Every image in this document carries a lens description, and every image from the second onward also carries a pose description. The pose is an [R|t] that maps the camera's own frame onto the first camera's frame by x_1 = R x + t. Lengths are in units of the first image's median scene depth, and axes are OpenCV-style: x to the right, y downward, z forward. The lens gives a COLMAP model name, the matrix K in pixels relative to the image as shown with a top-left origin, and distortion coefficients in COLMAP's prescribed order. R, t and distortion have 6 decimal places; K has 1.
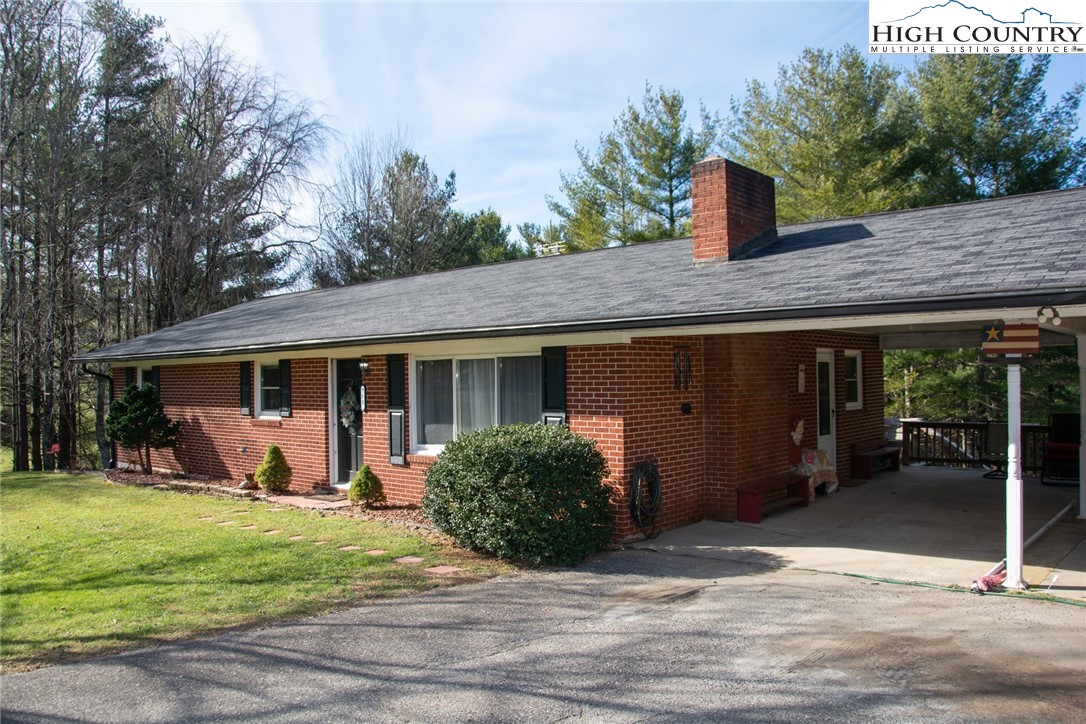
lens RADIAL K [[827.8, 0, 543.0], [0, 827.8, 362.0], [0, 0, 1]] dist [-0.160451, 0.116235]
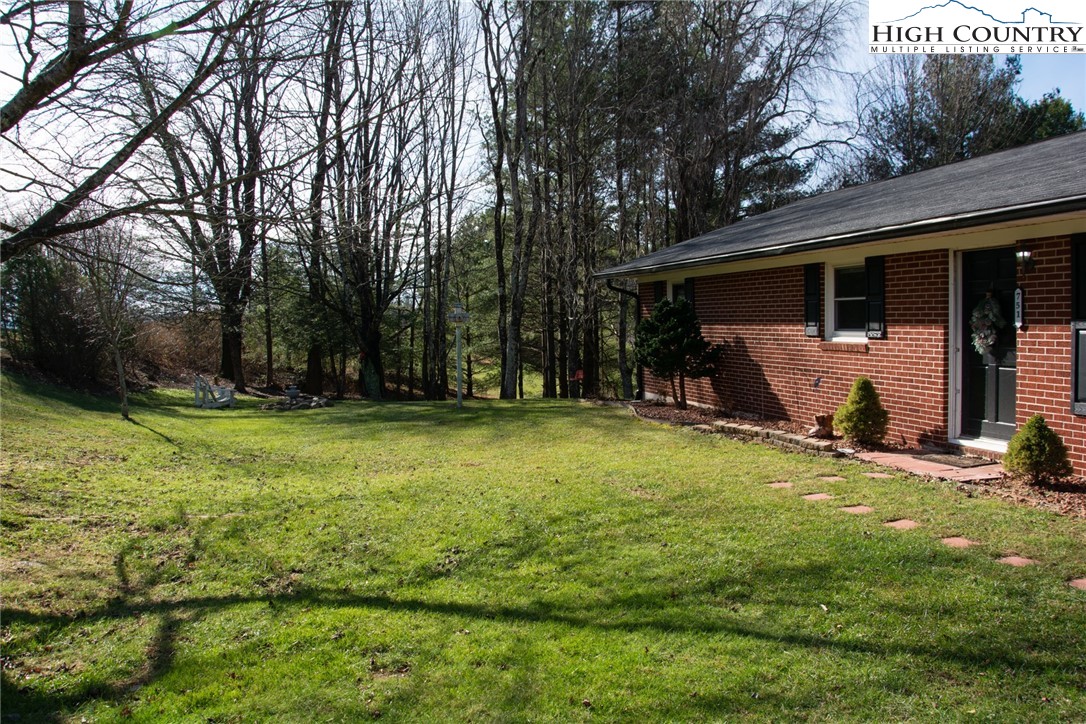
lens RADIAL K [[851.1, 0, 543.0], [0, 851.1, 362.0], [0, 0, 1]] dist [0.001944, 0.002018]
pose [[0.827678, 0.025319, -0.560633, -0.140132], [0.021706, 0.996790, 0.077062, 0.024596], [0.560784, -0.075952, 0.824471, 0.230345]]
